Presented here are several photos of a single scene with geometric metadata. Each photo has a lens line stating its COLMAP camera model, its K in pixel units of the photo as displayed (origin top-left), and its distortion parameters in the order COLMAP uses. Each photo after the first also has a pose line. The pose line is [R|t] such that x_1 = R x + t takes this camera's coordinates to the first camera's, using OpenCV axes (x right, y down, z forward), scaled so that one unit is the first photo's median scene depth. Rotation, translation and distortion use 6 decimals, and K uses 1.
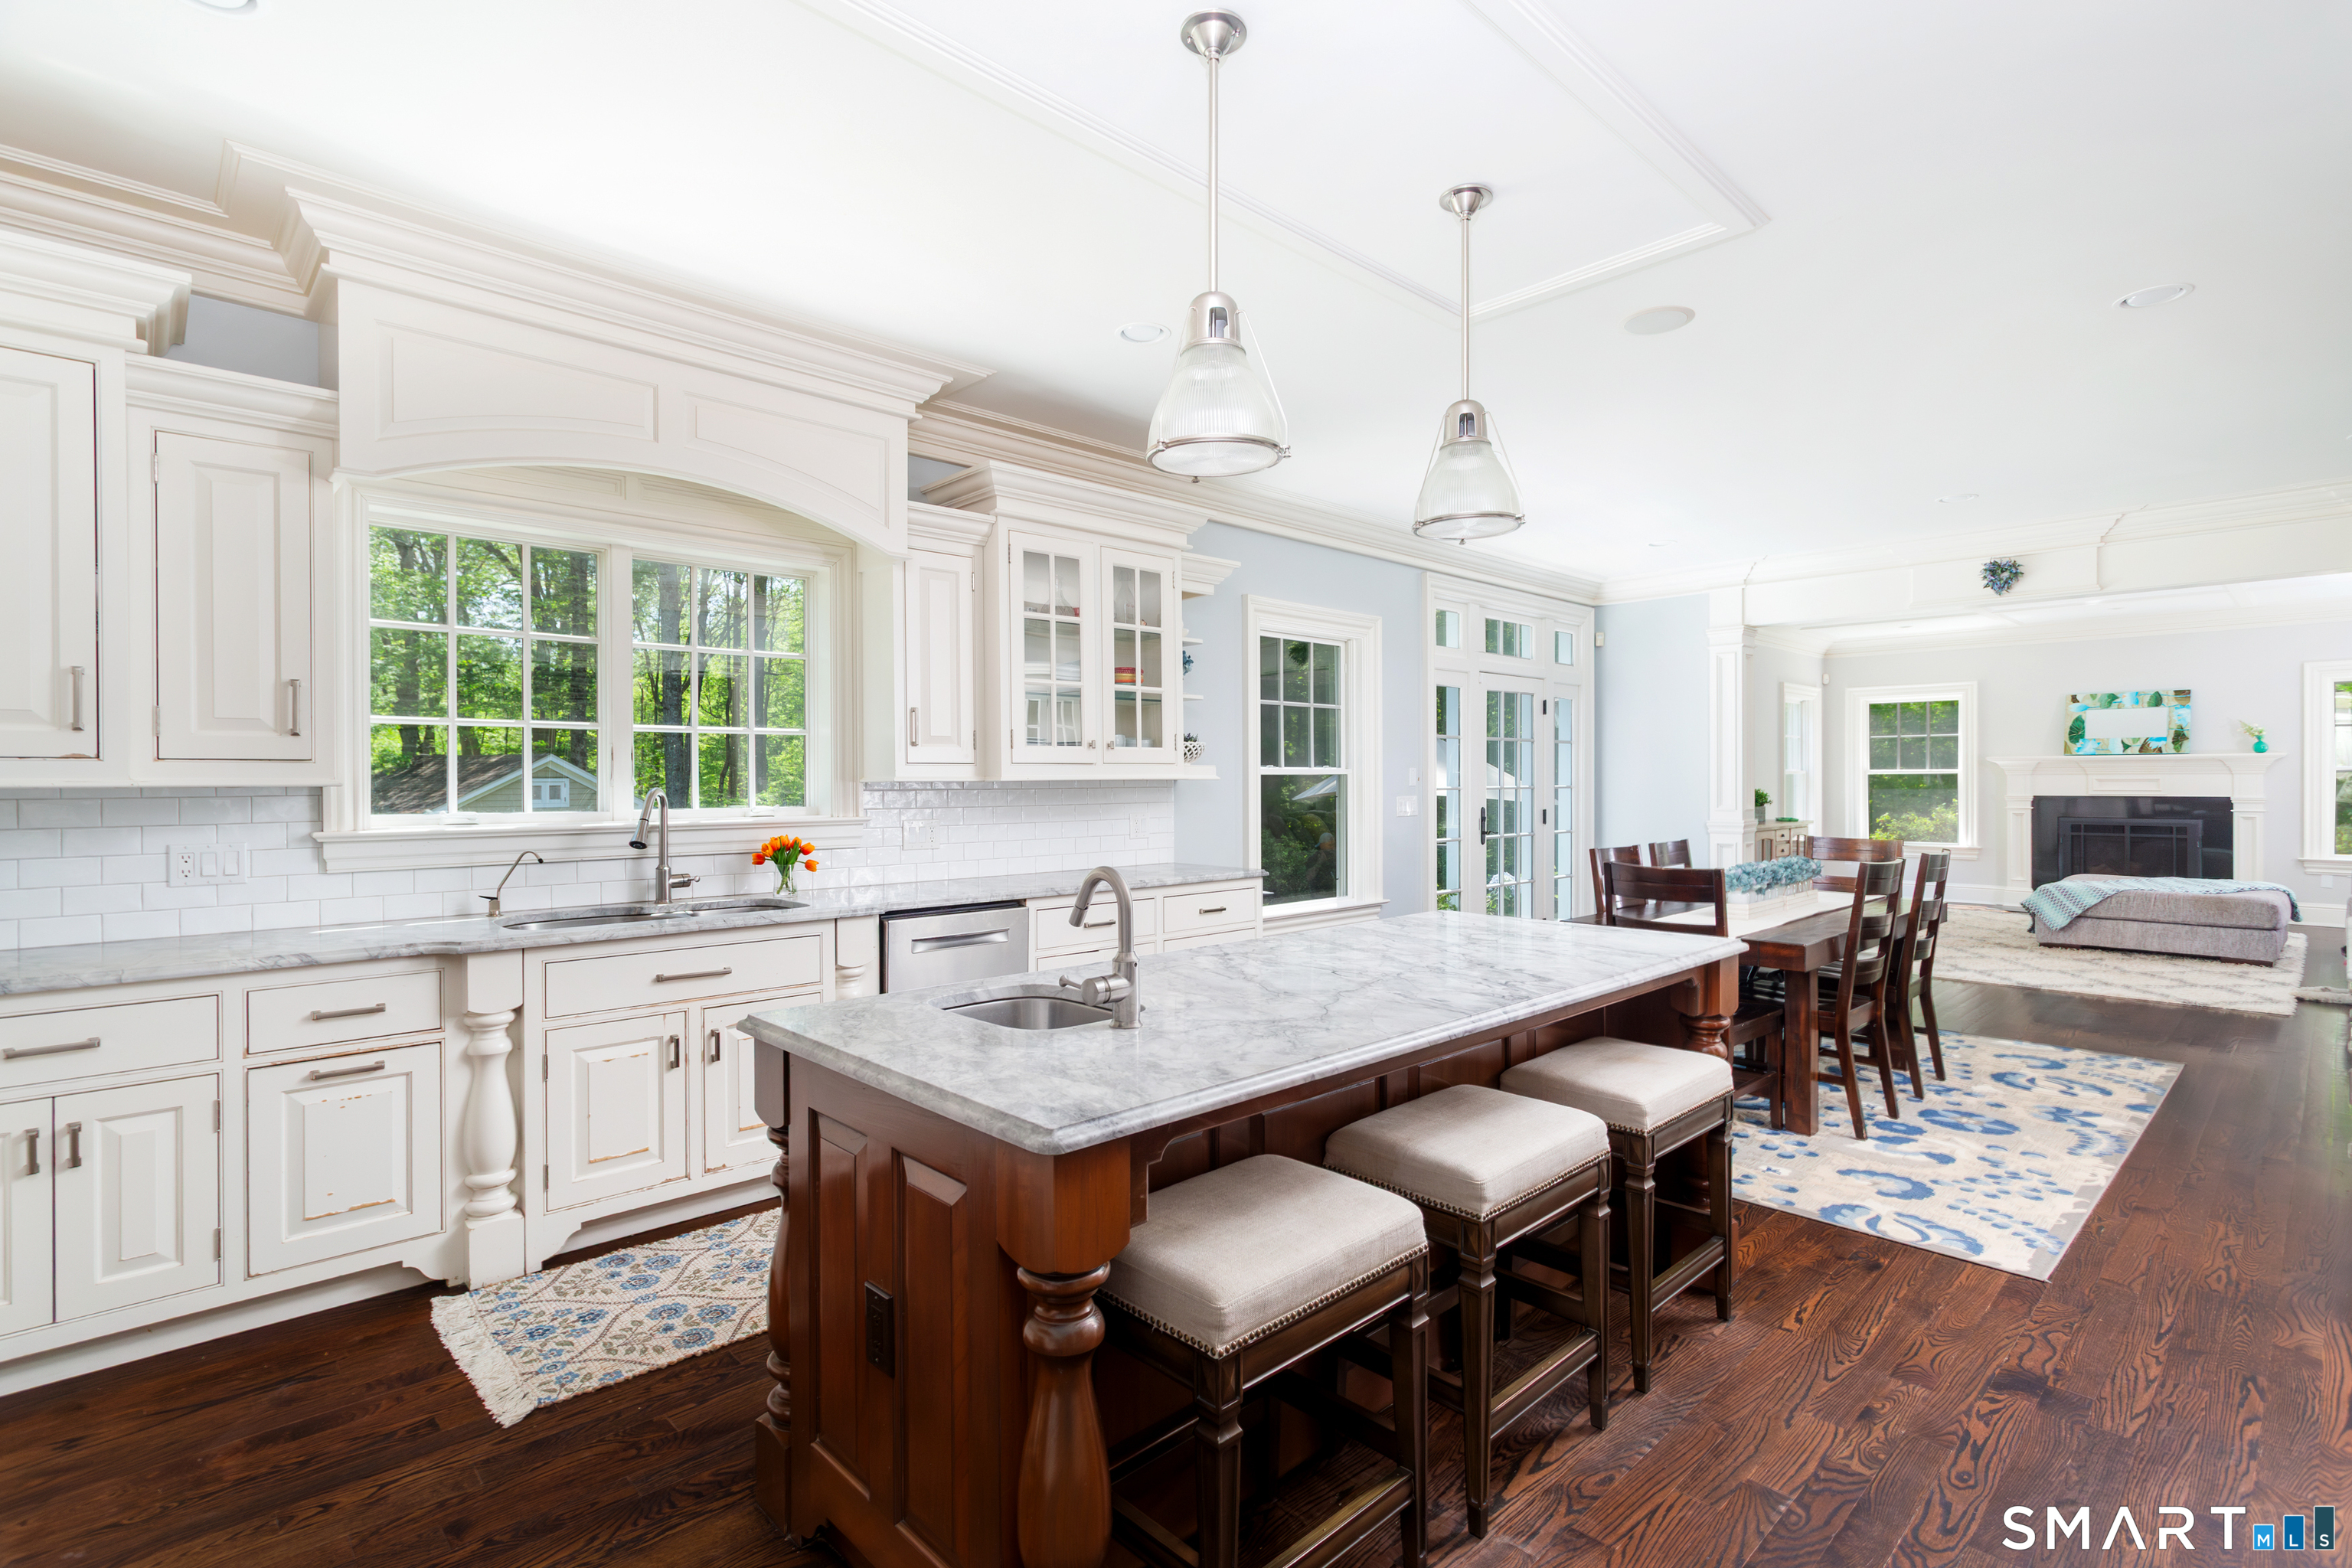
lens RADIAL K [[1108.4, 0, 1176.0], [0, 1108.4, 784.0], [0, 0, 1]] dist [-0.000277, 0.000138]
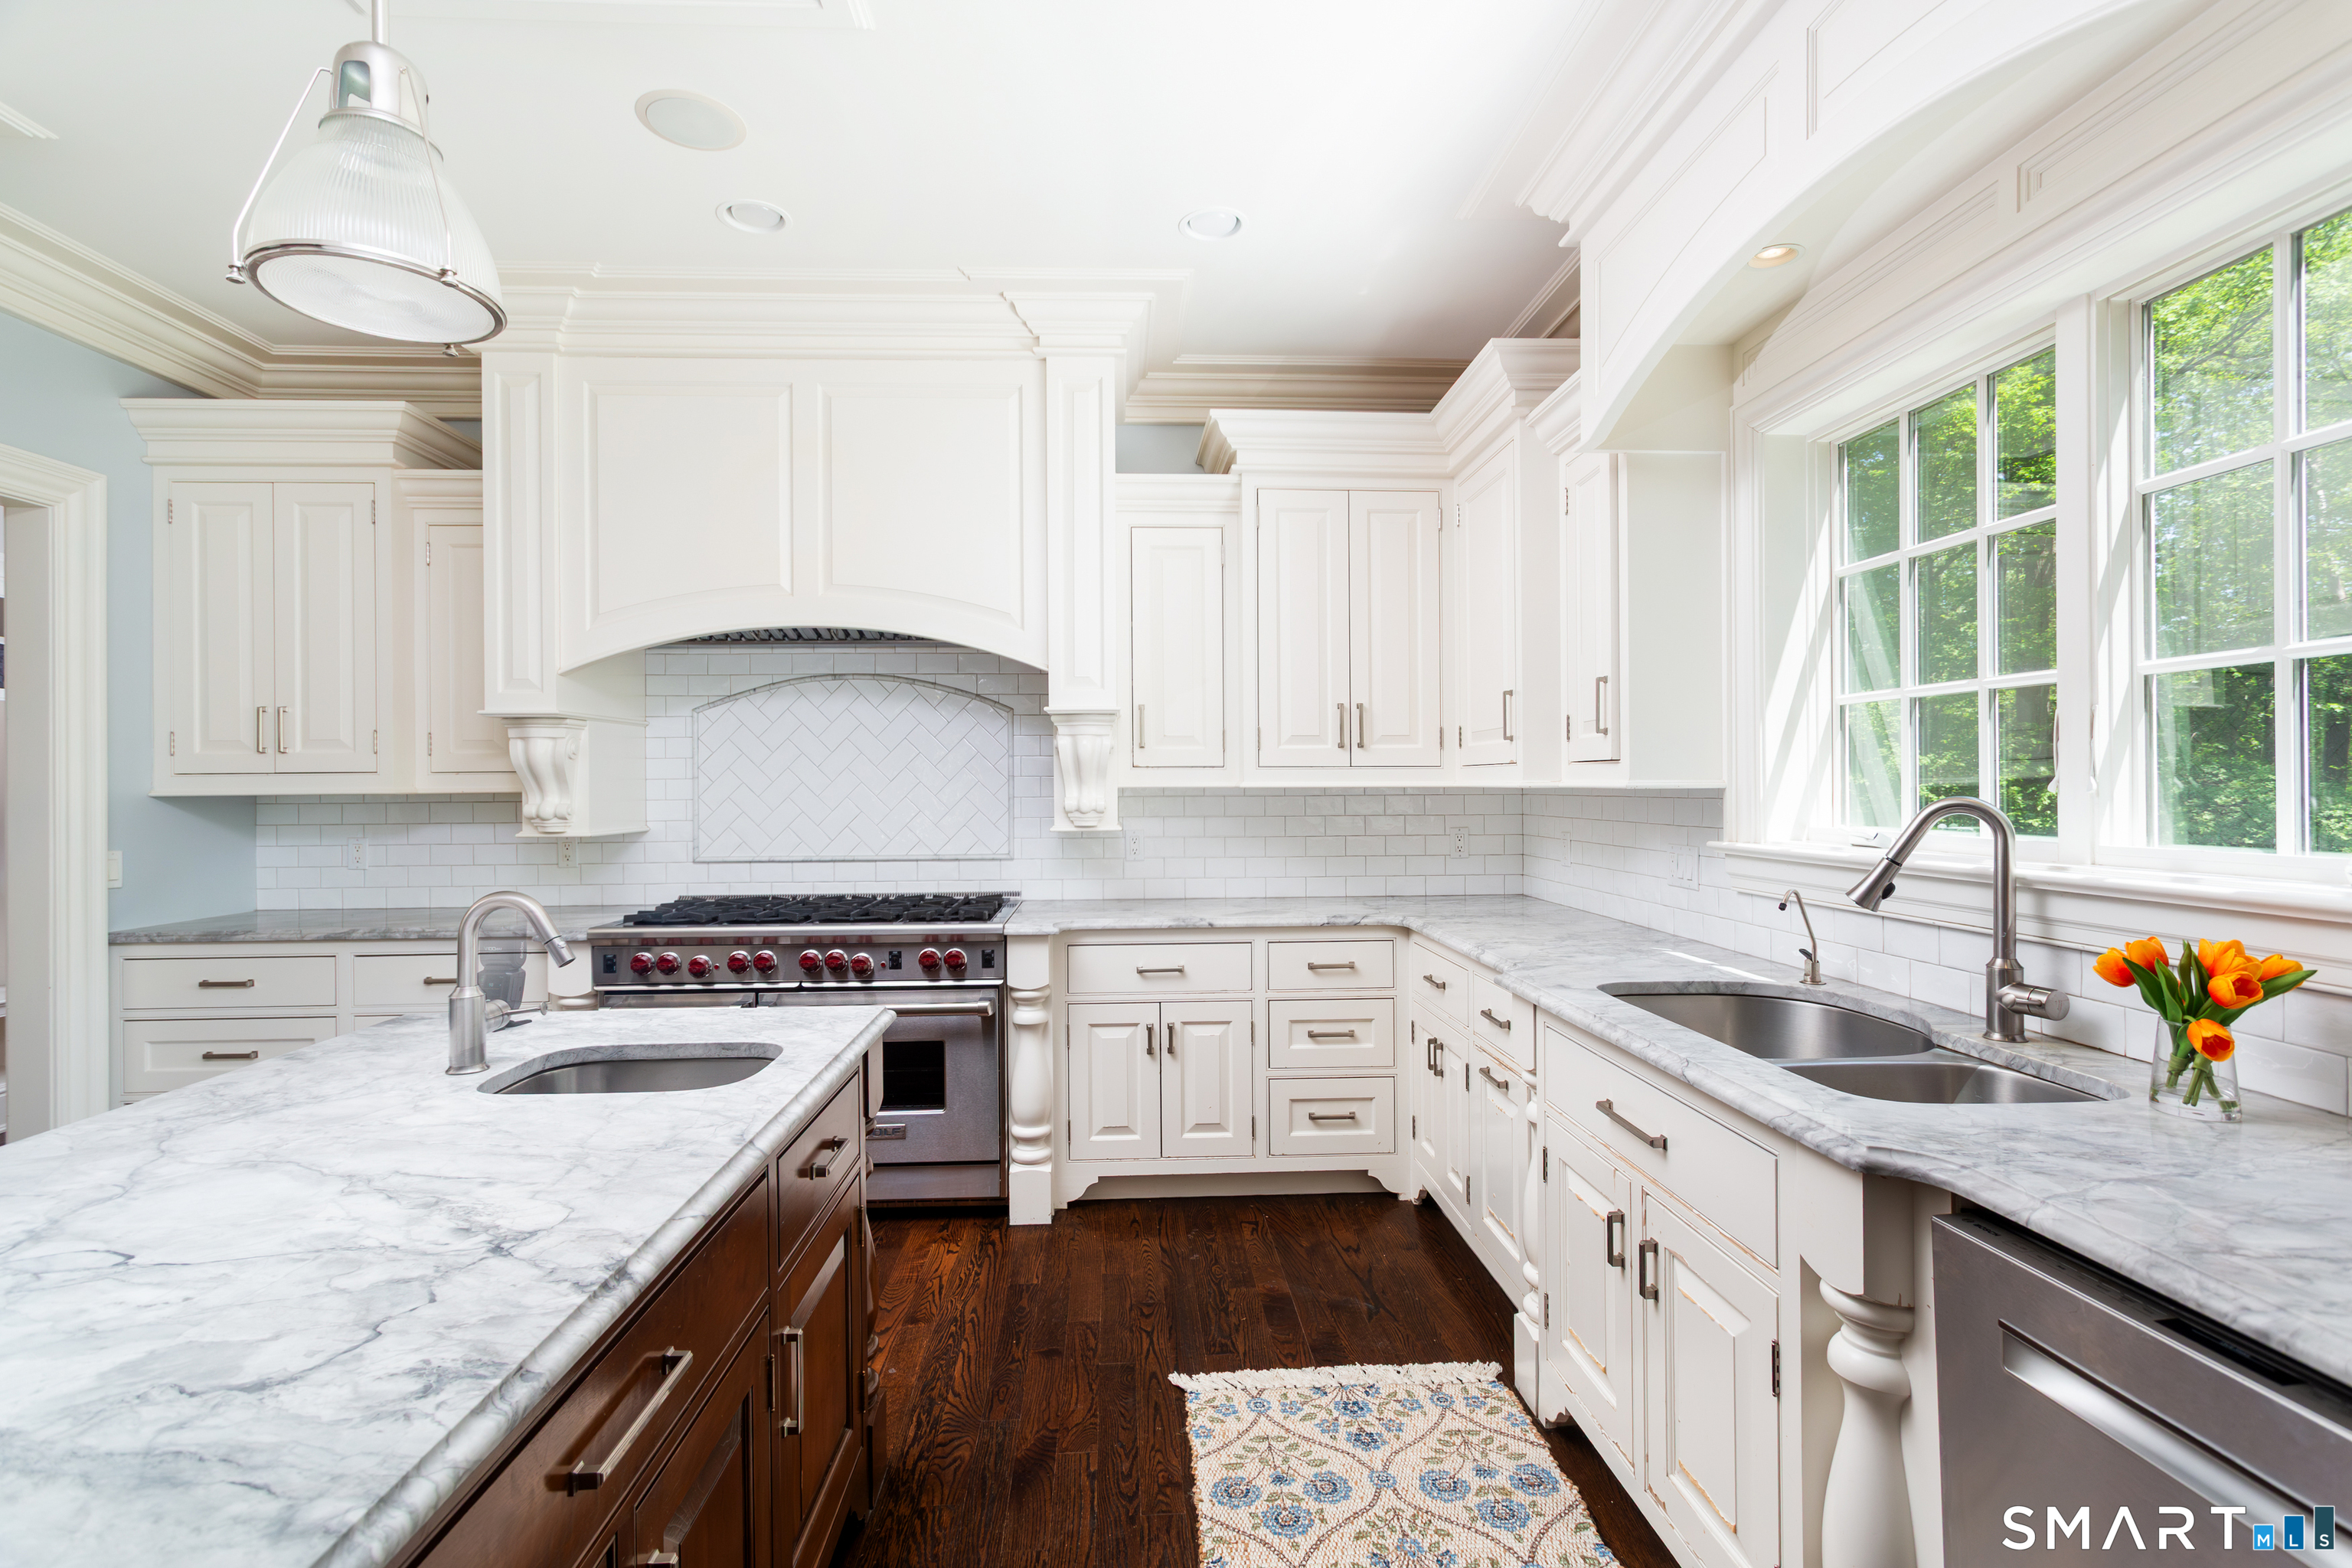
lens RADIAL K [[1108.4, 0, 1176.0], [0, 1108.4, 784.0], [0, 0, 1]] dist [-0.000277, 0.000138]
pose [[-0.655882, 0.008900, -0.754811, 0.184597], [0.005740, 0.999960, 0.006802, -0.015560], [0.754842, 0.000129, -0.655907, 1.432266]]
